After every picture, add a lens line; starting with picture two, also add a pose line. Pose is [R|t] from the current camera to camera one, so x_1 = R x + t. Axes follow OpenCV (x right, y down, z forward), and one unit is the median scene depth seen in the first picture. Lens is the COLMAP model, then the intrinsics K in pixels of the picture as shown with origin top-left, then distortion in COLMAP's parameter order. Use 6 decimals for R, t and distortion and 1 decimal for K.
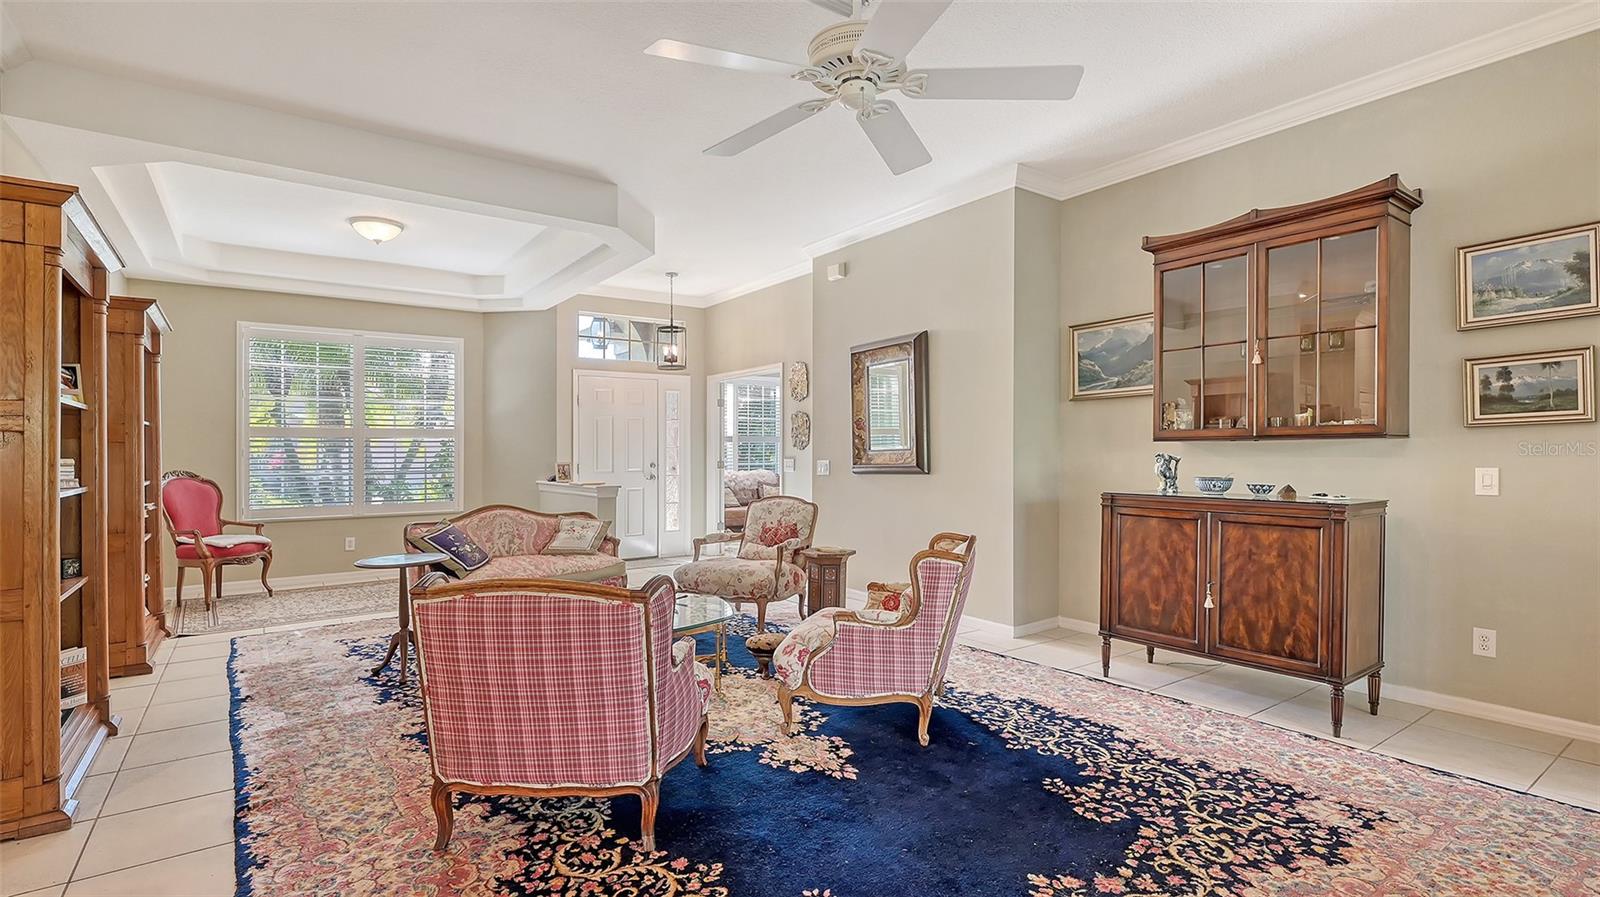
lens RADIAL K [[749.5, 0, 800.0], [0, 749.5, 448.5], [0, 0, 1]] dist [0.001373, 0.000367]
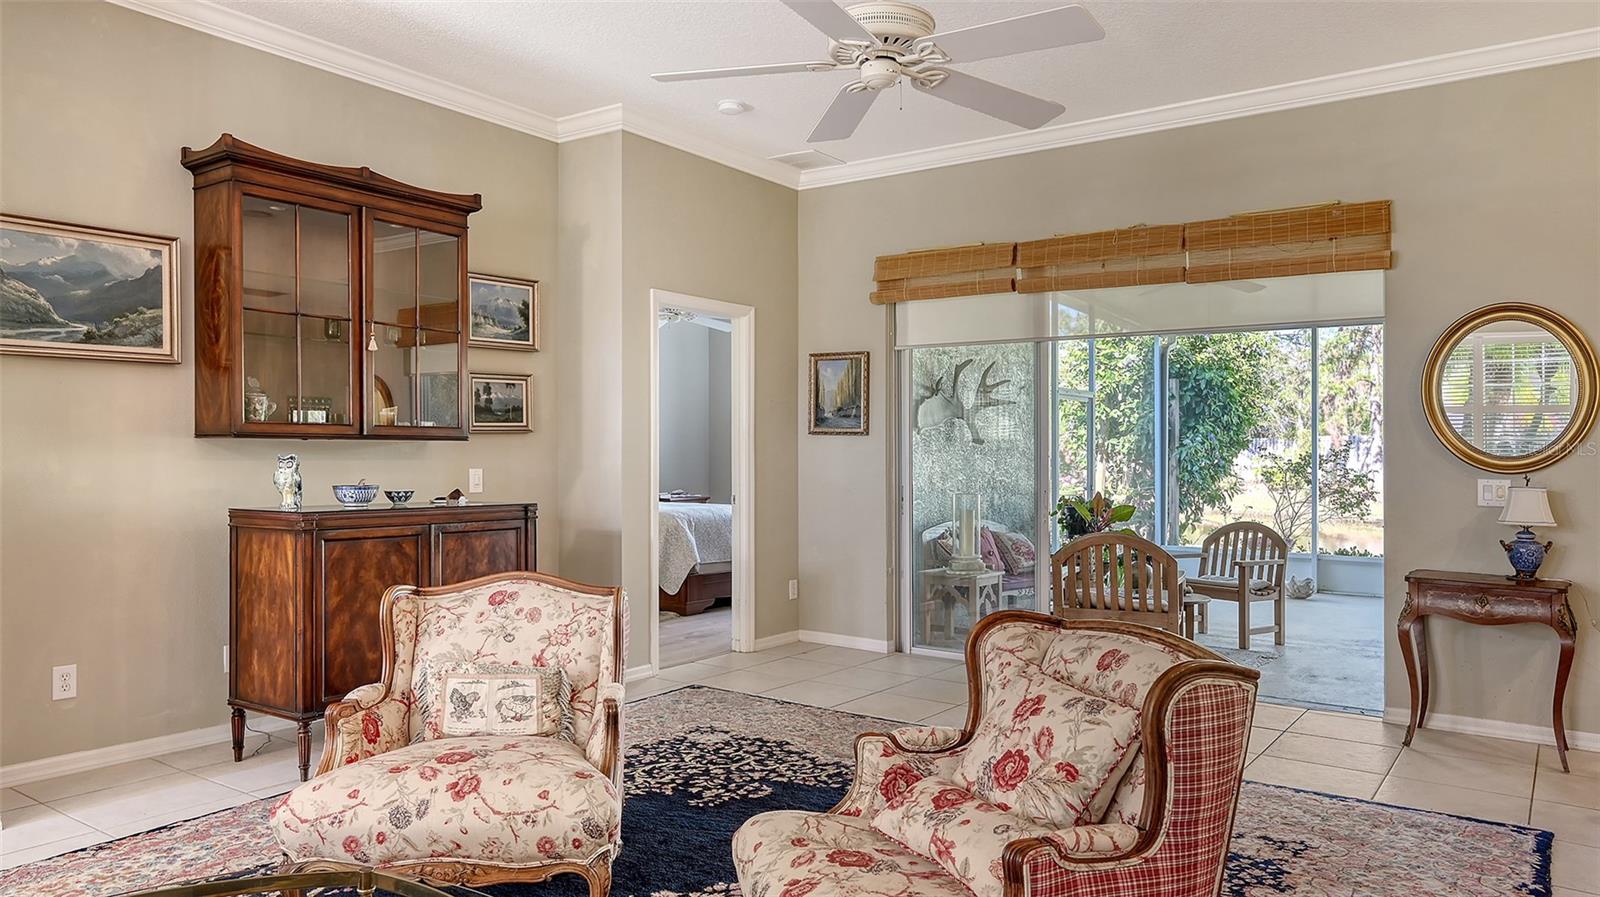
lens RADIAL K [[1070.4, 0, 800.0], [0, 1070.4, 448.5], [0, 0, 1]] dist [-0.004564, -0.001737]
pose [[-0.319145, 0.006289, 0.947685, -0.972733], [-0.012812, 0.999858, -0.010949, 0.007775], [-0.947619, -0.015636, -0.319019, 1.288372]]
